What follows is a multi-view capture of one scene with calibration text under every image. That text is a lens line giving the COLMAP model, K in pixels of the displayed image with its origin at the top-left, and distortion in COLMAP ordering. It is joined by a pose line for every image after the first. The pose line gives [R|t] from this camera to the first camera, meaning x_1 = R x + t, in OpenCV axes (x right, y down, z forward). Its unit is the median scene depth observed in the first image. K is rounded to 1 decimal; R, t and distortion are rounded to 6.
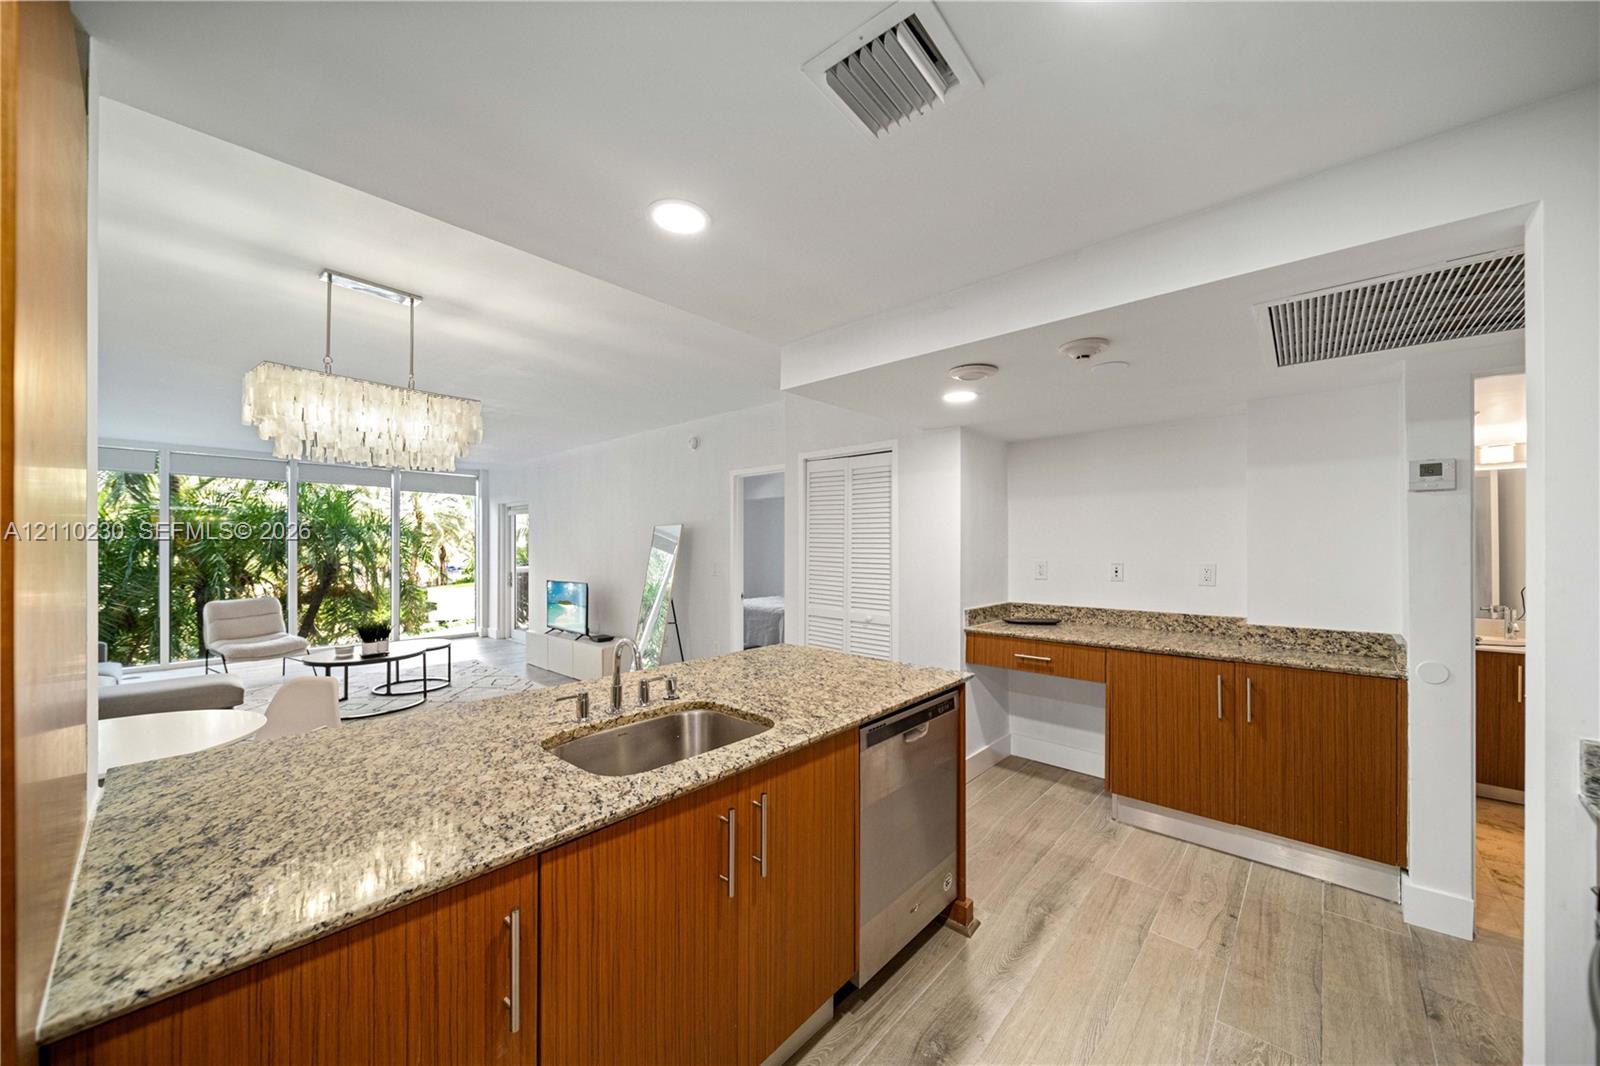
lens RADIAL K [[567.8, 0, 808.2], [0, 567.8, 536.5], [0, 0, 1]] dist [0.000121, -0.000423]
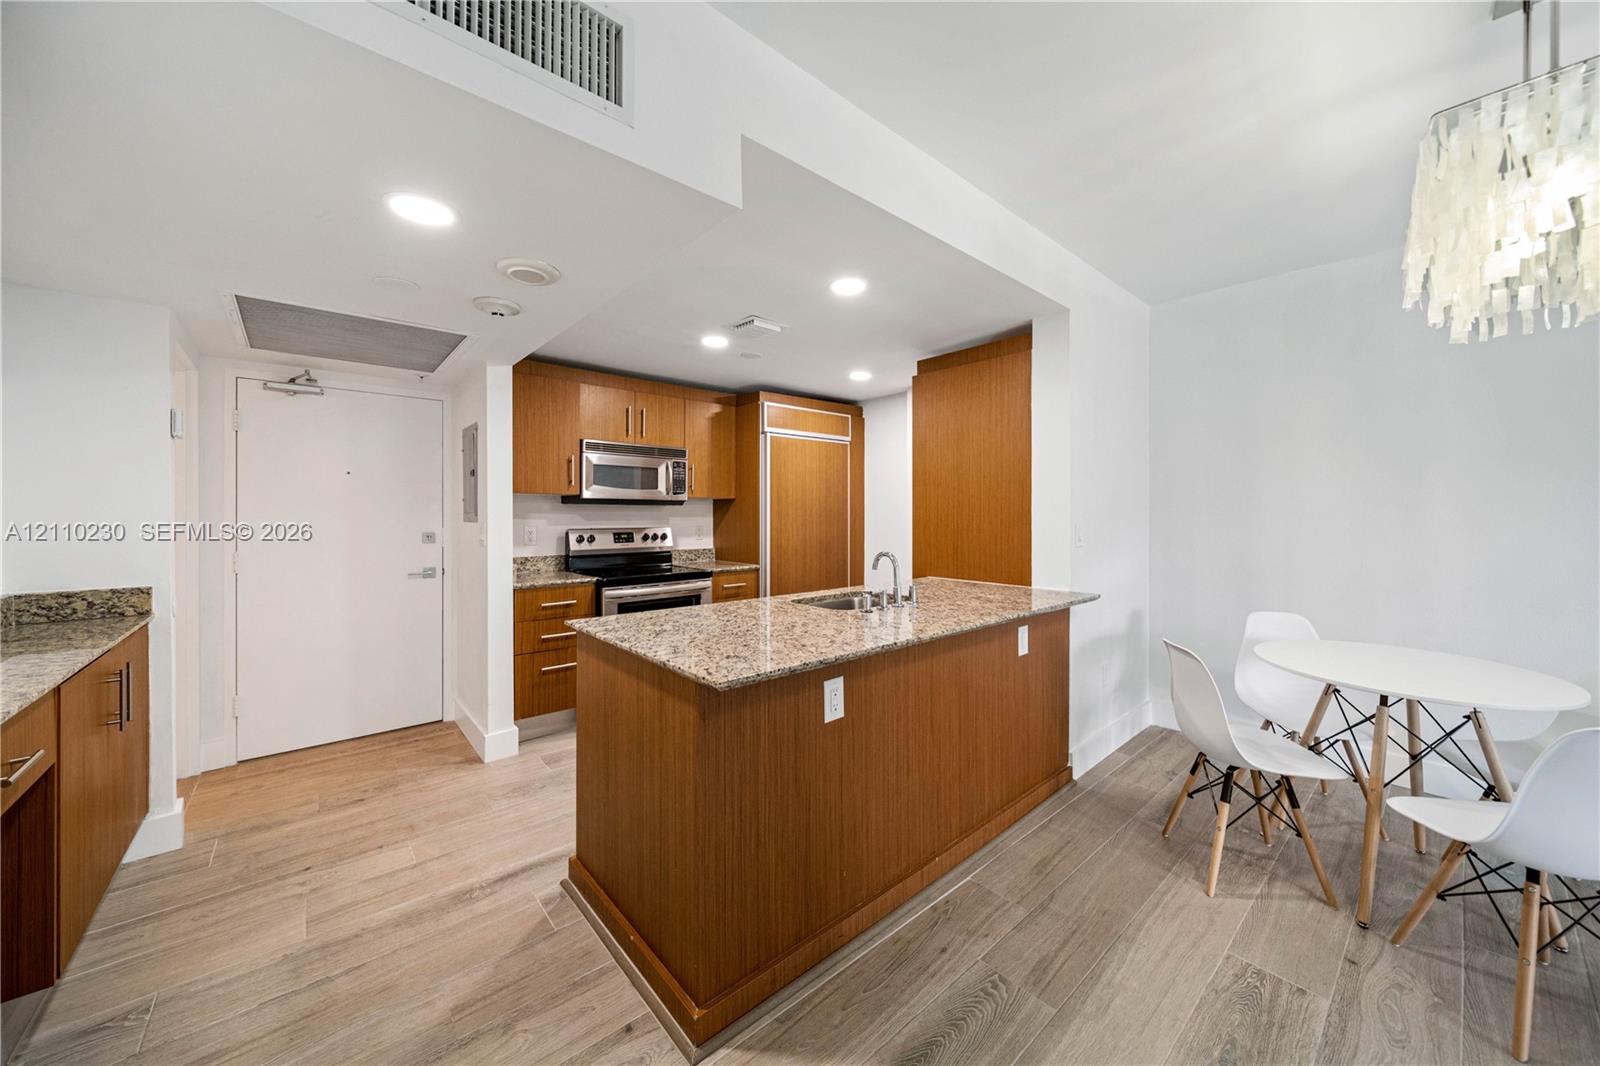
lens RADIAL K [[567.8, 0, 808.5], [0, 567.8, 512.7], [0, 0, 1]] dist [0.000121, -0.000423]
pose [[-0.992175, 0.001263, 0.124849, -0.291241], [-0.000804, 0.999863, -0.016506, 0.096477], [-0.124853, -0.016477, -0.992038, 2.412665]]
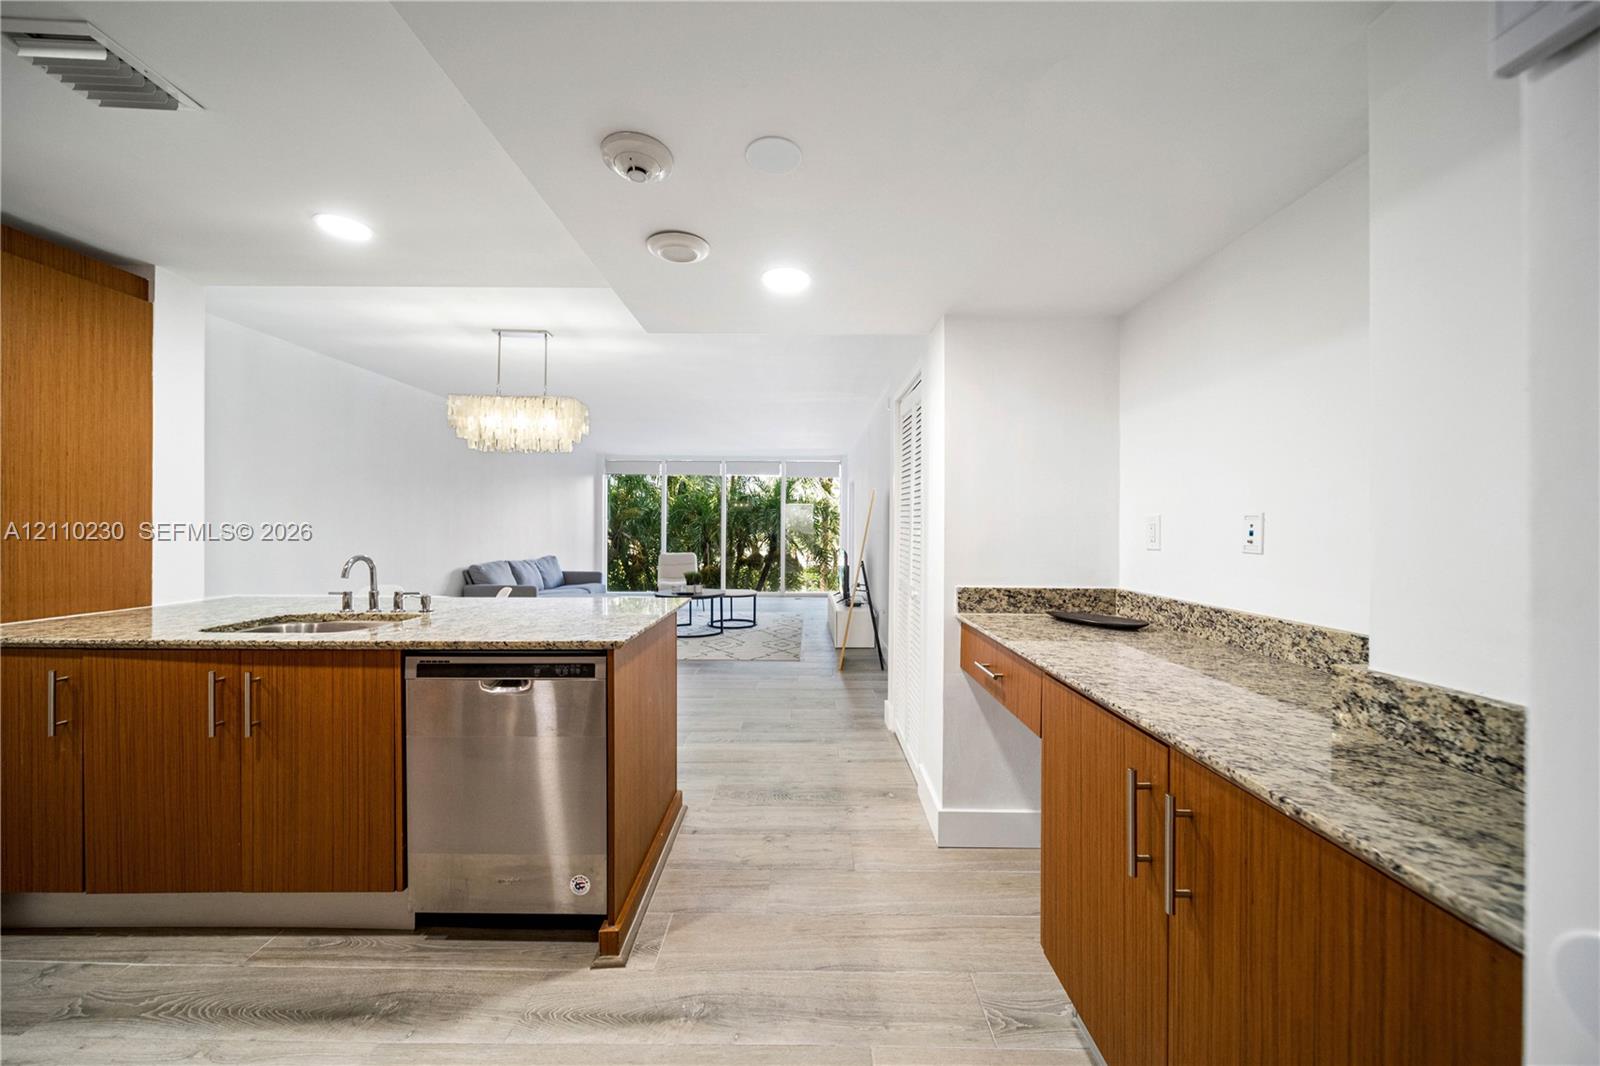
lens RADIAL K [[567.8, 0, 812.1], [0, 567.8, 521.9], [0, 0, 1]] dist [0.000121, -0.000423]
pose [[0.669650, -0.004718, -0.742662, 1.327181], [0.005609, 0.999983, -0.001295, 0.104641], [0.742656, -0.003299, 0.669665, 0.857248]]
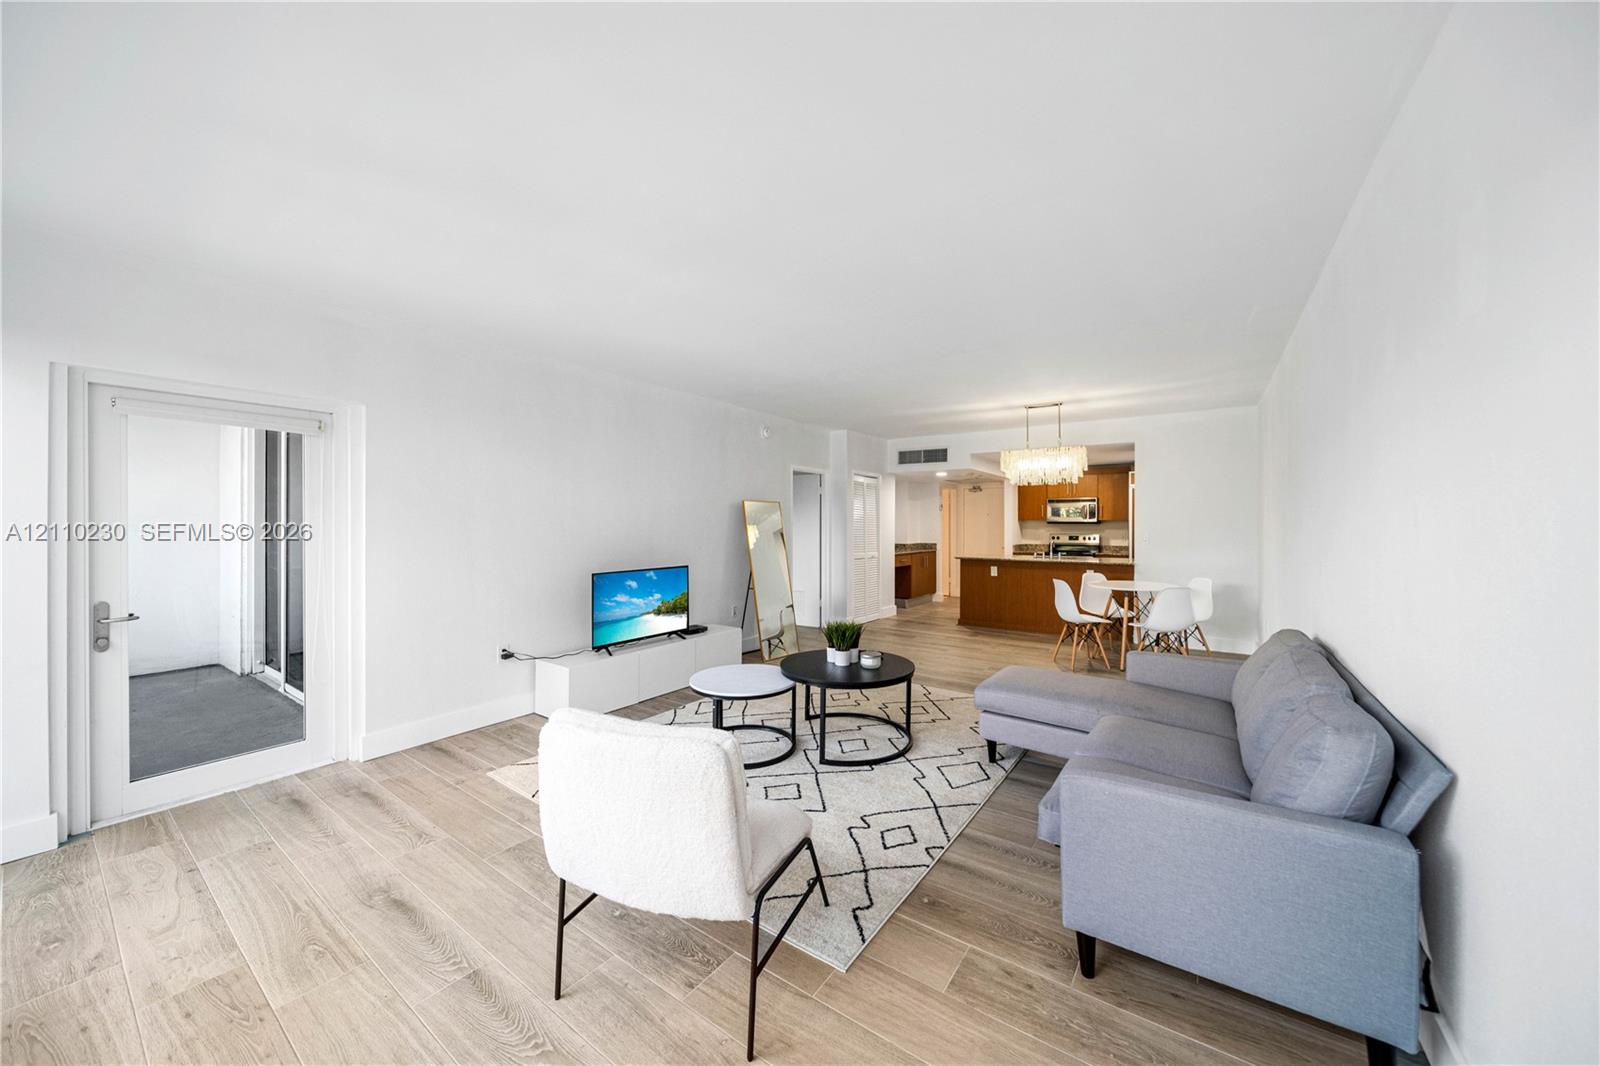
lens RADIAL K [[567.8, 0, 794.2], [0, 567.8, 525.6], [0, 0, 1]] dist [0.000121, -0.000423]
pose [[-0.111556, -0.000435, 0.993758, -4.404446], [-0.013108, 0.999914, -0.001034, 0.083122], [-0.993672, -0.013141, -0.111552, 3.443028]]
